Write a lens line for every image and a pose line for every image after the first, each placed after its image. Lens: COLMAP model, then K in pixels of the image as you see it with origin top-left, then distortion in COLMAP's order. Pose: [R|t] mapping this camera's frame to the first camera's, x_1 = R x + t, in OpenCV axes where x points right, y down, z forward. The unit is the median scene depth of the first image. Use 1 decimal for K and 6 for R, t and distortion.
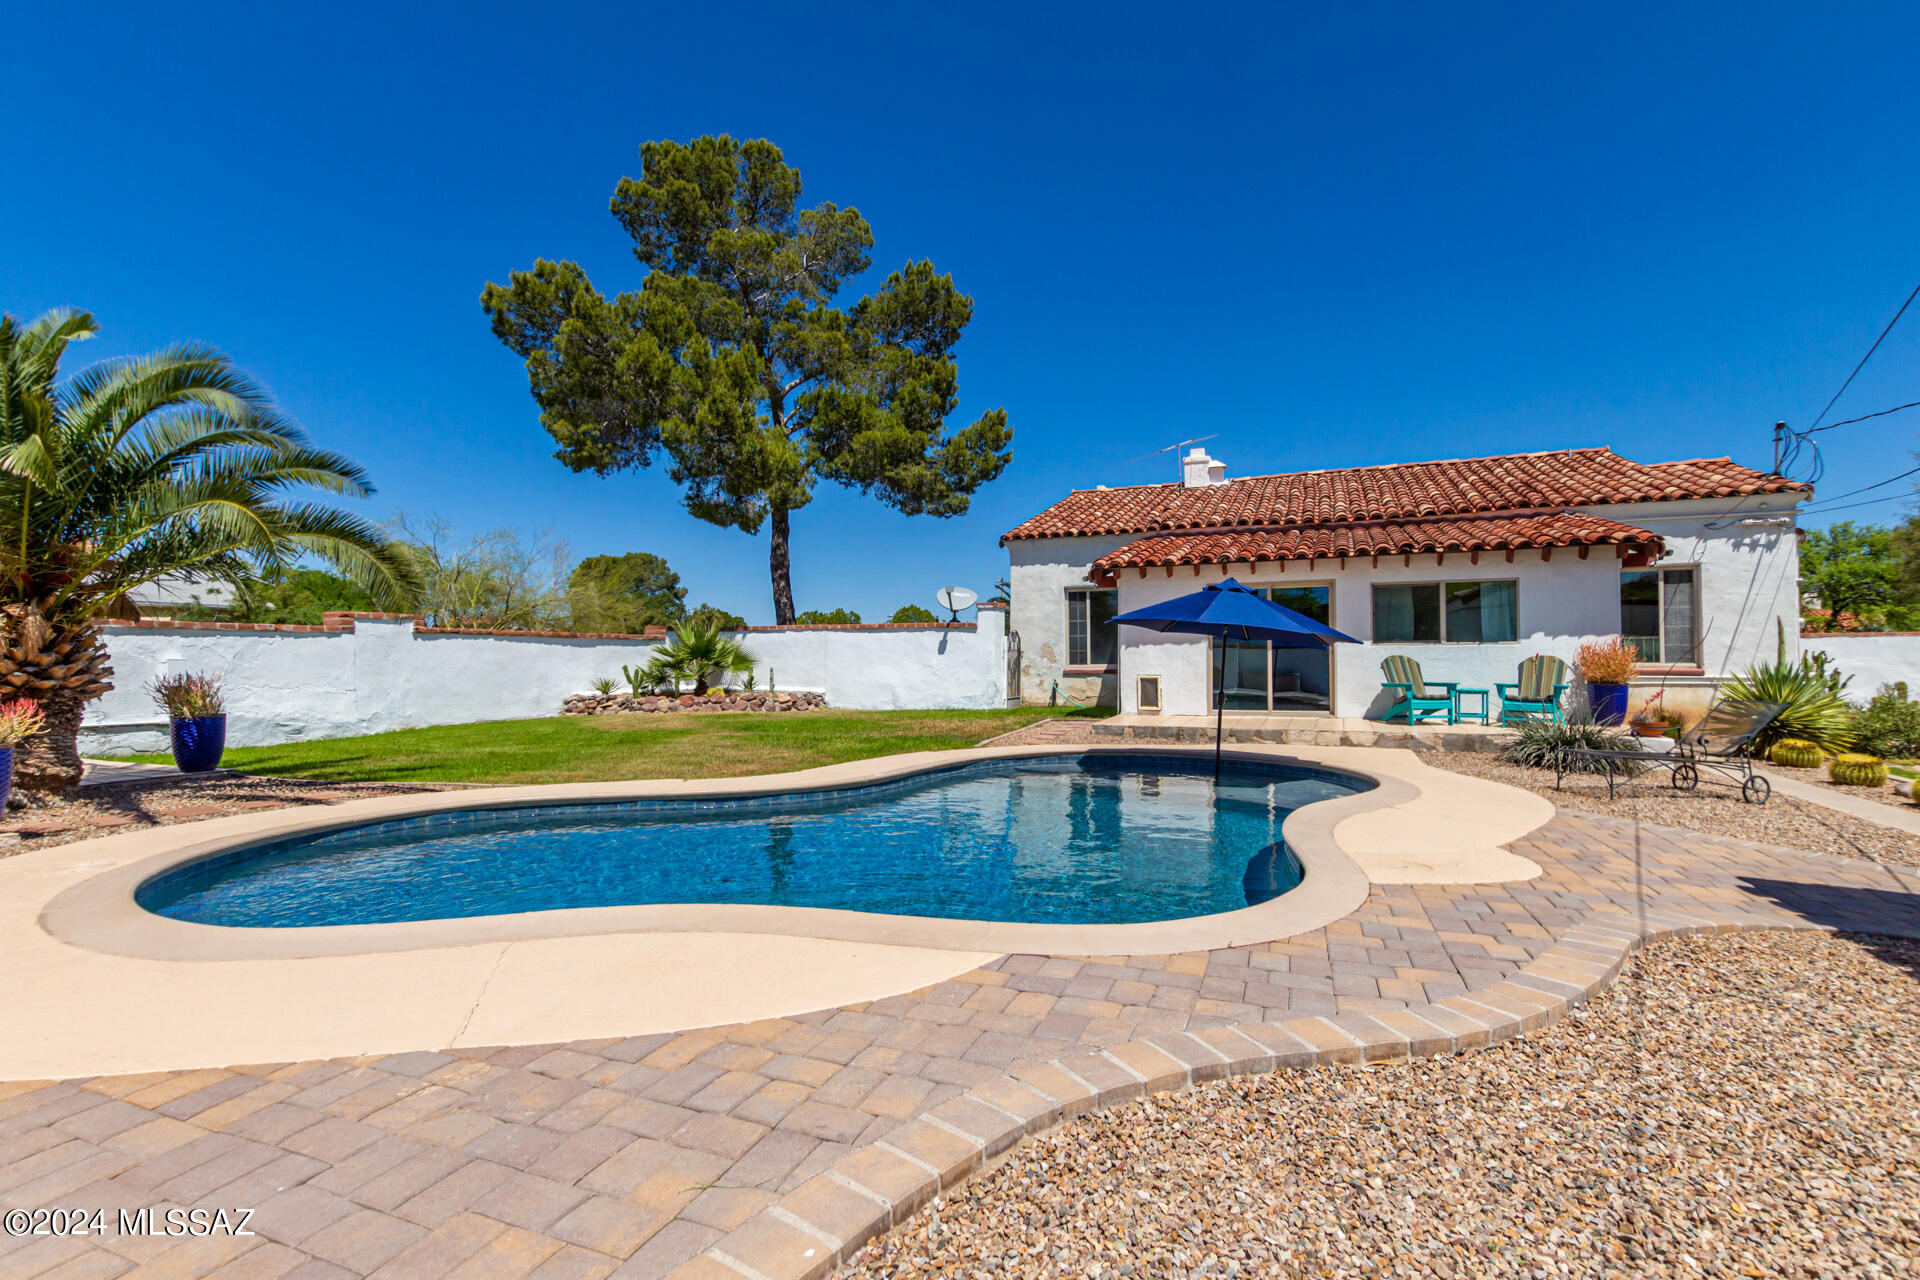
lens RADIAL K [[877.5, 0, 955.0], [0, 877.5, 646.3], [0, 0, 1]] dist [0.003774, -0.000281]
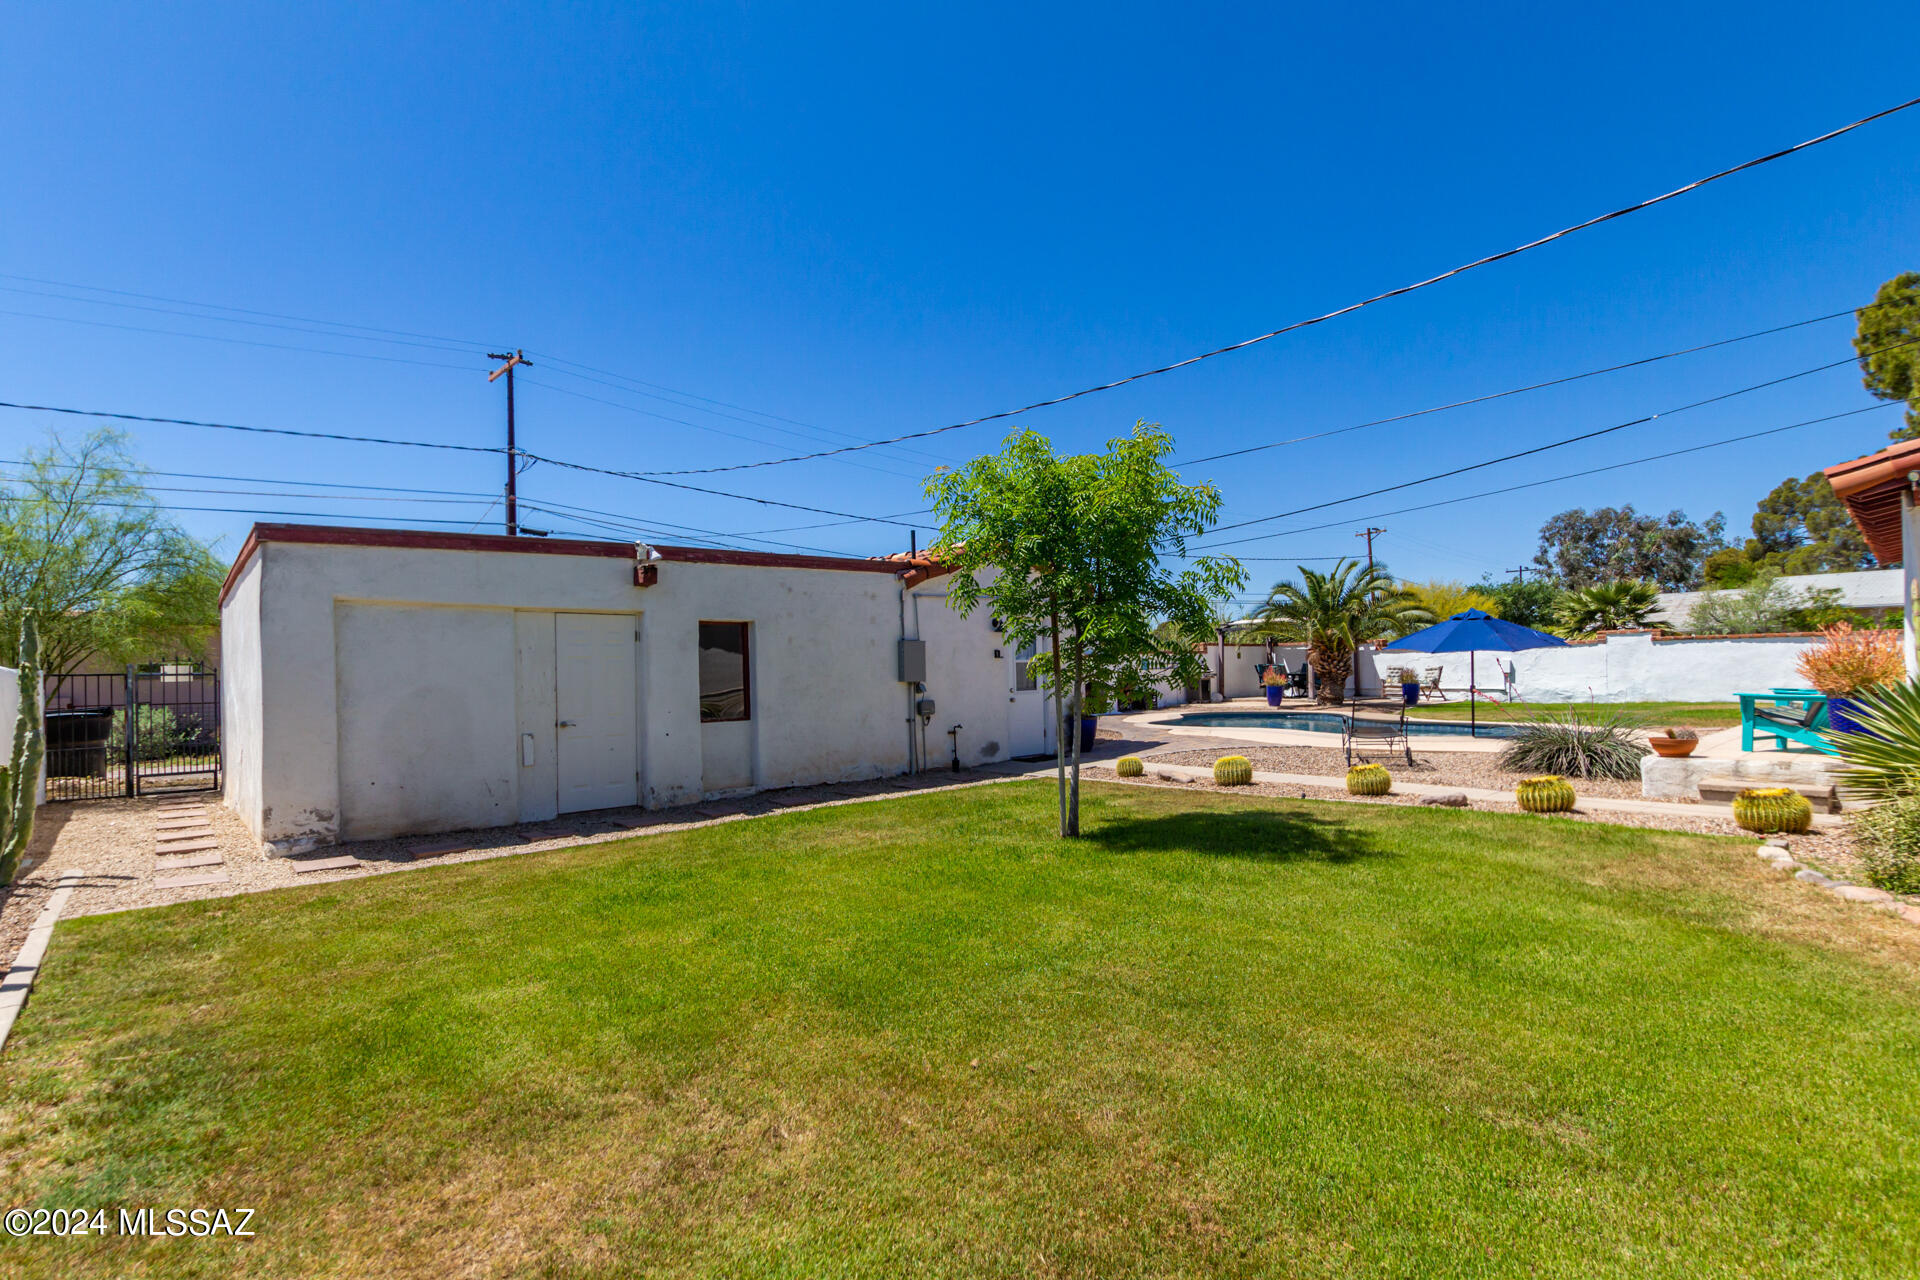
lens RADIAL K [[900.0, 0, 963.7], [0, 900.0, 675.8], [0, 0, 1]] dist [0.029595, 0.000281]
pose [[-0.417507, 0.015481, -0.908542, 1.343476], [0.032057, 0.999483, 0.002299, 0.004109], [0.908108, -0.028165, -0.417788, 0.561507]]
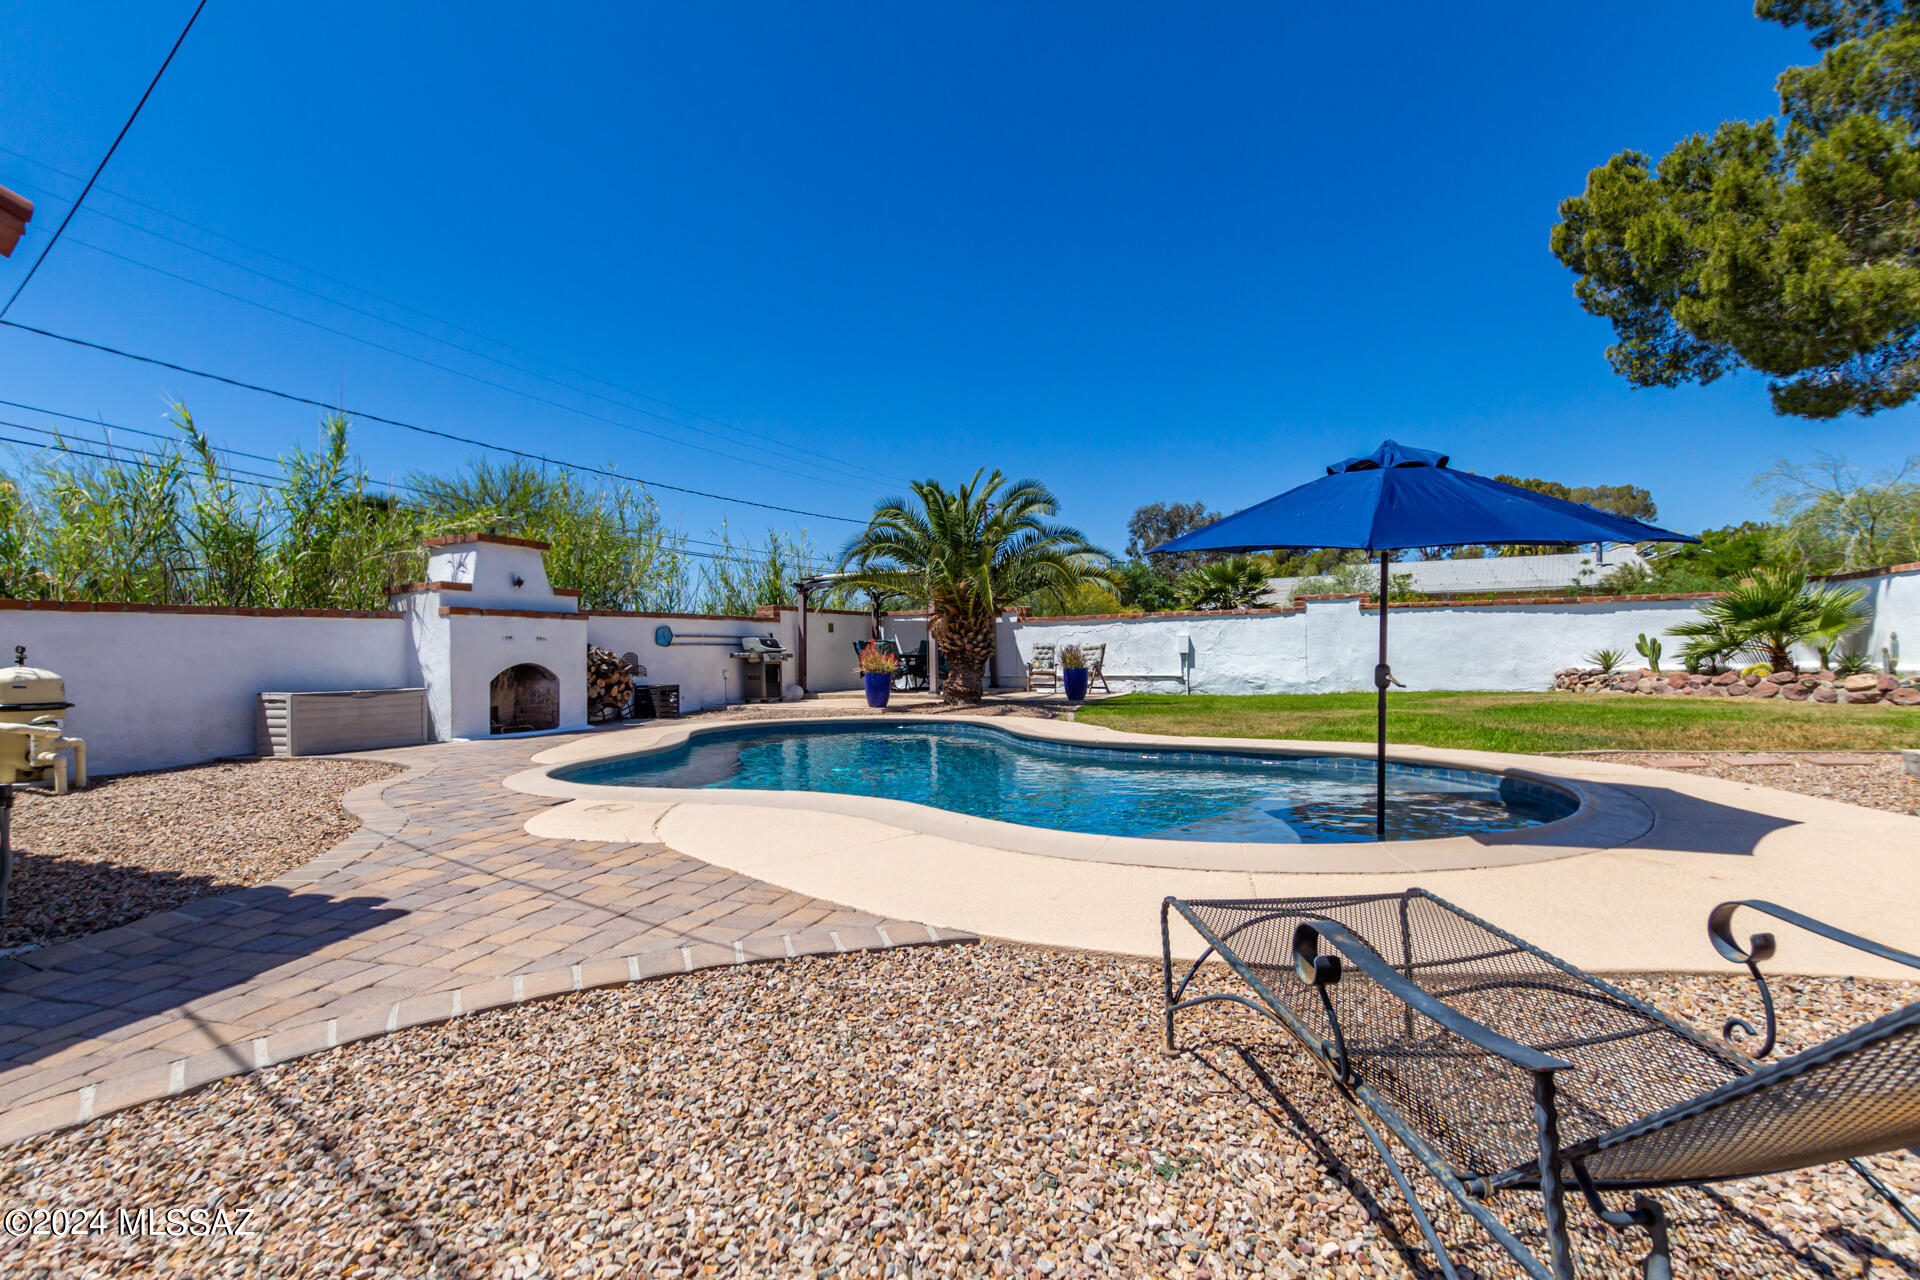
lens RADIAL K [[877.5, 0, 955.0], [0, 877.5, 646.3], [0, 0, 1]] dist [0.003774, -0.000281]
pose [[-0.029509, -0.005629, -0.999549, 0.536230], [0.029781, 0.999535, -0.006508, 0.024705], [0.999121, -0.029960, -0.029327, 0.498408]]
